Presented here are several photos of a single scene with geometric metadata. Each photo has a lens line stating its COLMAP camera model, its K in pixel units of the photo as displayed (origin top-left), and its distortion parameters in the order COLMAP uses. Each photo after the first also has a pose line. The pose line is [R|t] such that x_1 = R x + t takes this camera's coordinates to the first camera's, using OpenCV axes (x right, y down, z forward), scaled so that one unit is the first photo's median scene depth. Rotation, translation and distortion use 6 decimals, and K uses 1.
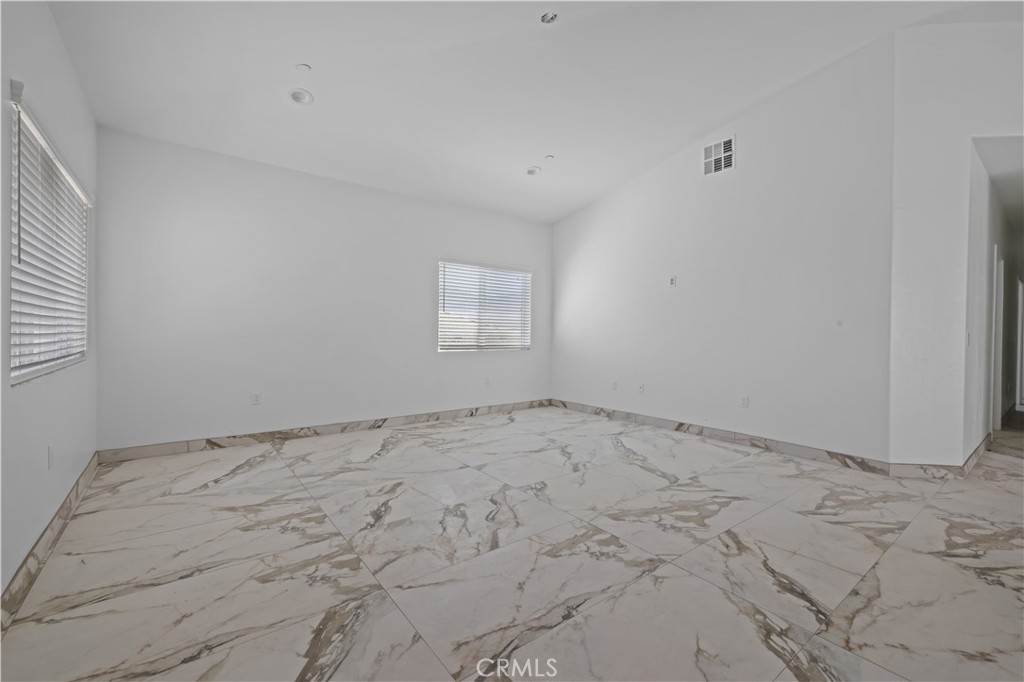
lens RADIAL K [[429.0, 0, 506.6], [0, 429.0, 335.3], [0, 0, 1]] dist [0.001264, 0.000228]
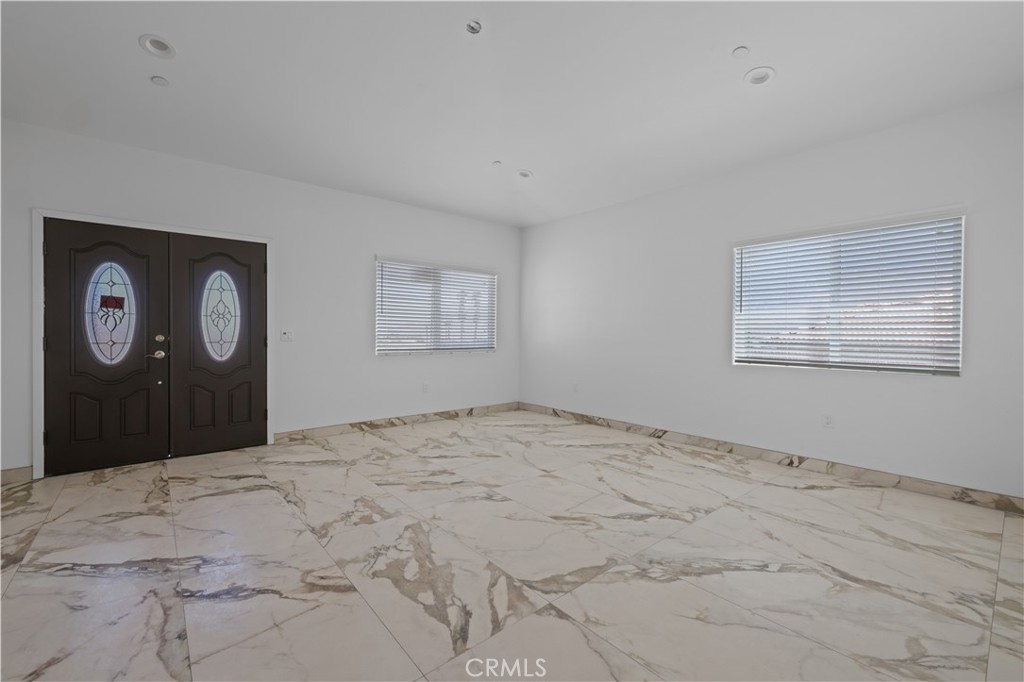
lens RADIAL K [[429.0, 0, 506.6], [0, 429.0, 335.3], [0, 0, 1]] dist [0.001264, 0.000228]
pose [[0.040065, -0.008308, -0.999163, 1.126256], [-0.013421, 0.999871, -0.008852, -0.003856], [0.999107, 0.013765, 0.039949, 1.062979]]
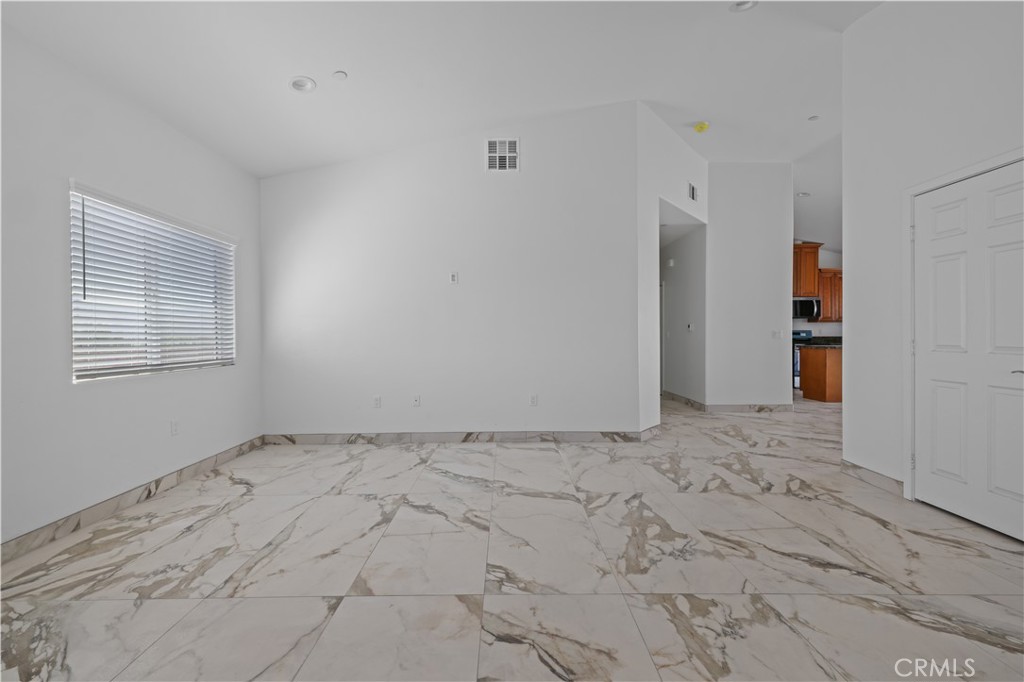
lens RADIAL K [[428.8, 0, 507.5], [0, 428.8, 336.8], [0, 0, 1]] dist [0.001502, 0.000356]
pose [[0.603359, -0.020148, 0.797215, -0.464557], [0.019848, 0.999751, 0.010245, -0.014772], [-0.797223, 0.009642, 0.603608, 0.646244]]
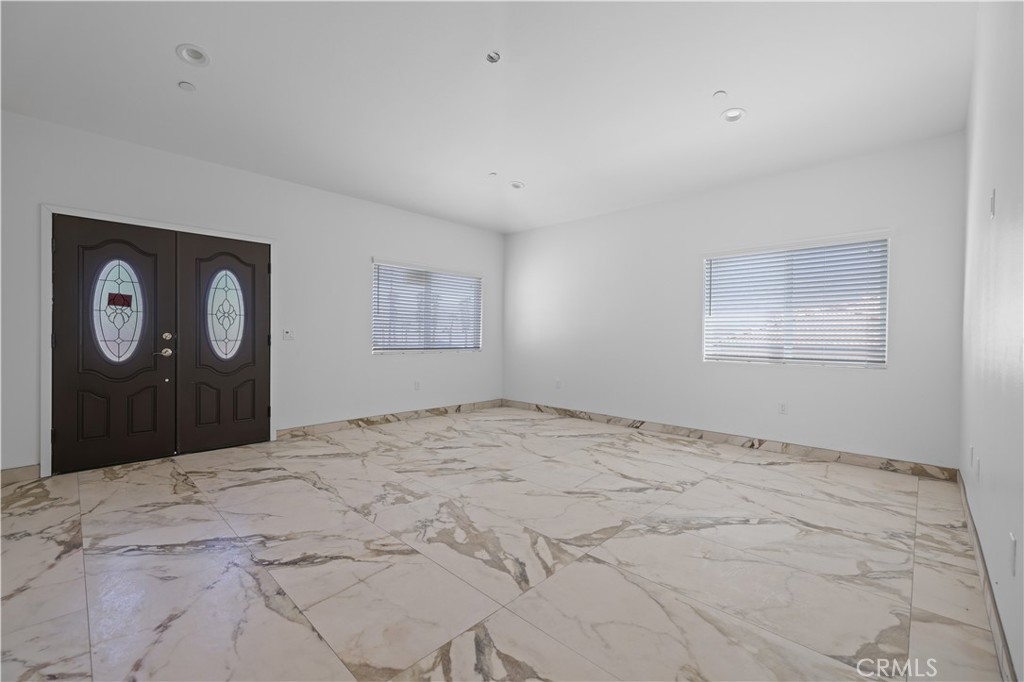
lens RADIAL K [[428.8, 0, 507.5], [0, 428.8, 336.8], [0, 0, 1]] dist [0.001502, 0.000356]
pose [[0.144511, -0.010100, -0.989452, 1.234097], [-0.015516, 0.999802, -0.012471, 0.010448], [0.989382, 0.017155, 0.144326, 0.900685]]
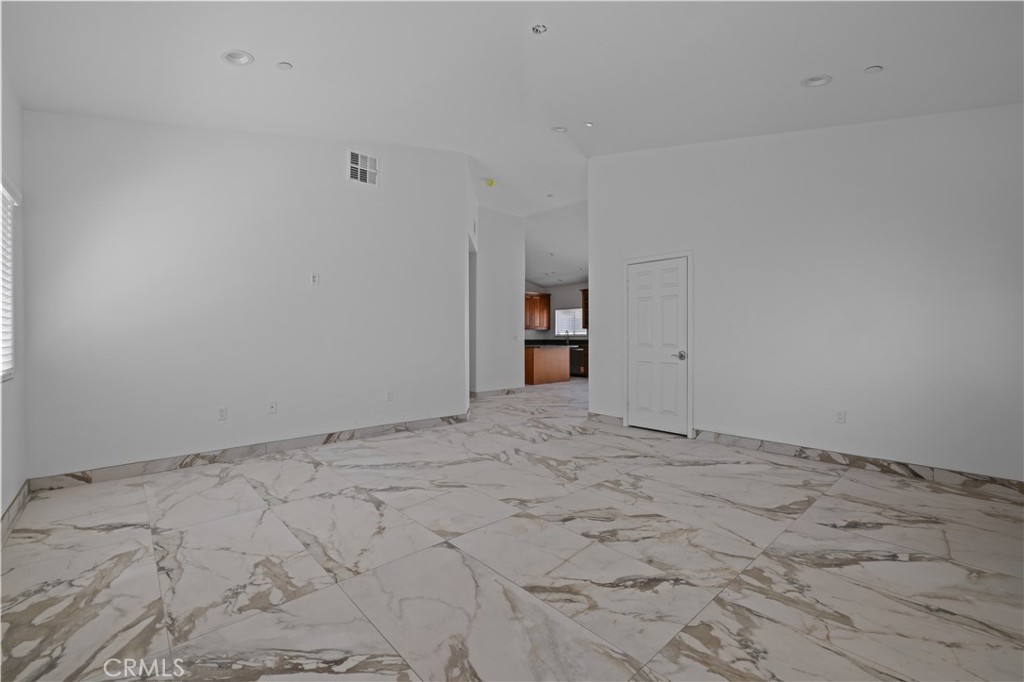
lens RADIAL K [[429.0, 0, 506.6], [0, 429.0, 335.3], [0, 0, 1]] dist [0.001264, 0.000228]
pose [[-0.081826, -0.008121, 0.996614, -0.935174], [0.006649, 0.999940, 0.008694, -0.023663], [-0.996624, 0.007338, -0.081768, 1.187224]]
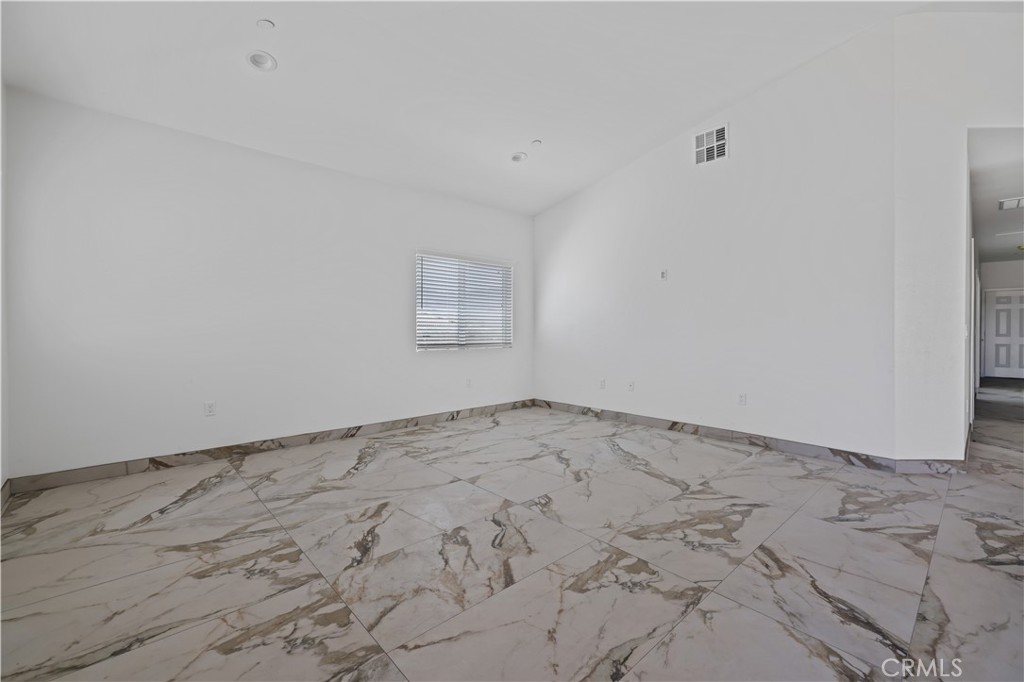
lens RADIAL K [[431.1, 0, 506.3], [0, 431.1, 330.2], [0, 0, 1]] dist [0.001379, 0.000280]
pose [[0.996746, -0.011562, 0.079772, -0.075252], [0.011929, 0.999920, -0.004120, -0.002747], [-0.079718, 0.005059, 0.996805, 0.113253]]
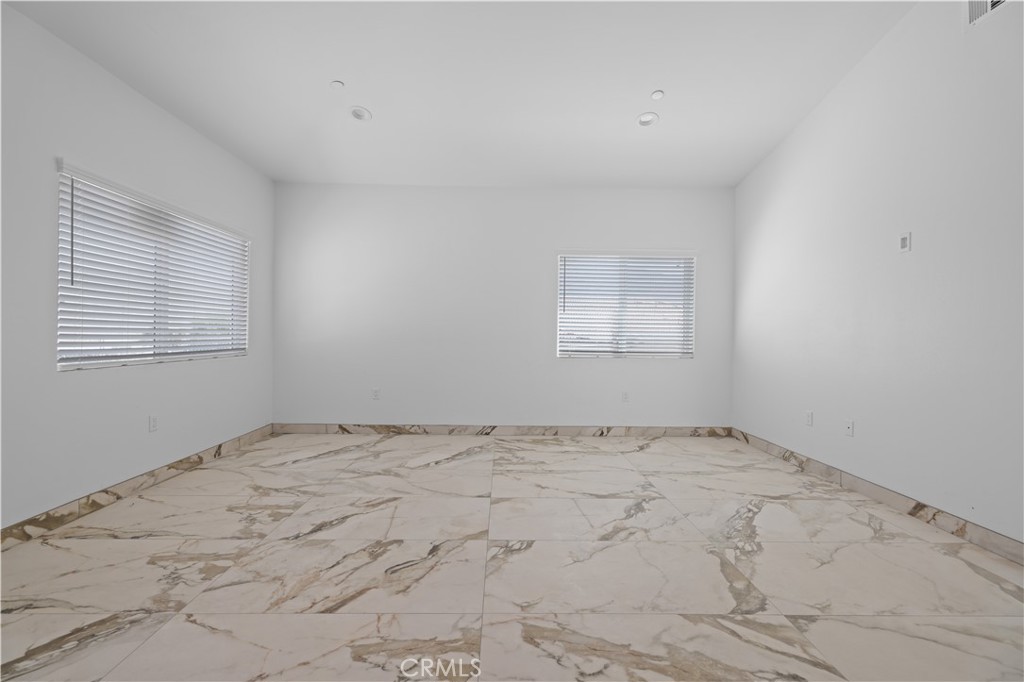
lens RADIAL K [[429.0, 0, 506.6], [0, 429.0, 335.3], [0, 0, 1]] dist [0.001264, 0.000228]
pose [[0.801479, -0.001870, -0.598020, 0.536233], [-0.005116, 0.999937, -0.009983, 0.004221], [0.598001, 0.011061, 0.801419, 0.440365]]
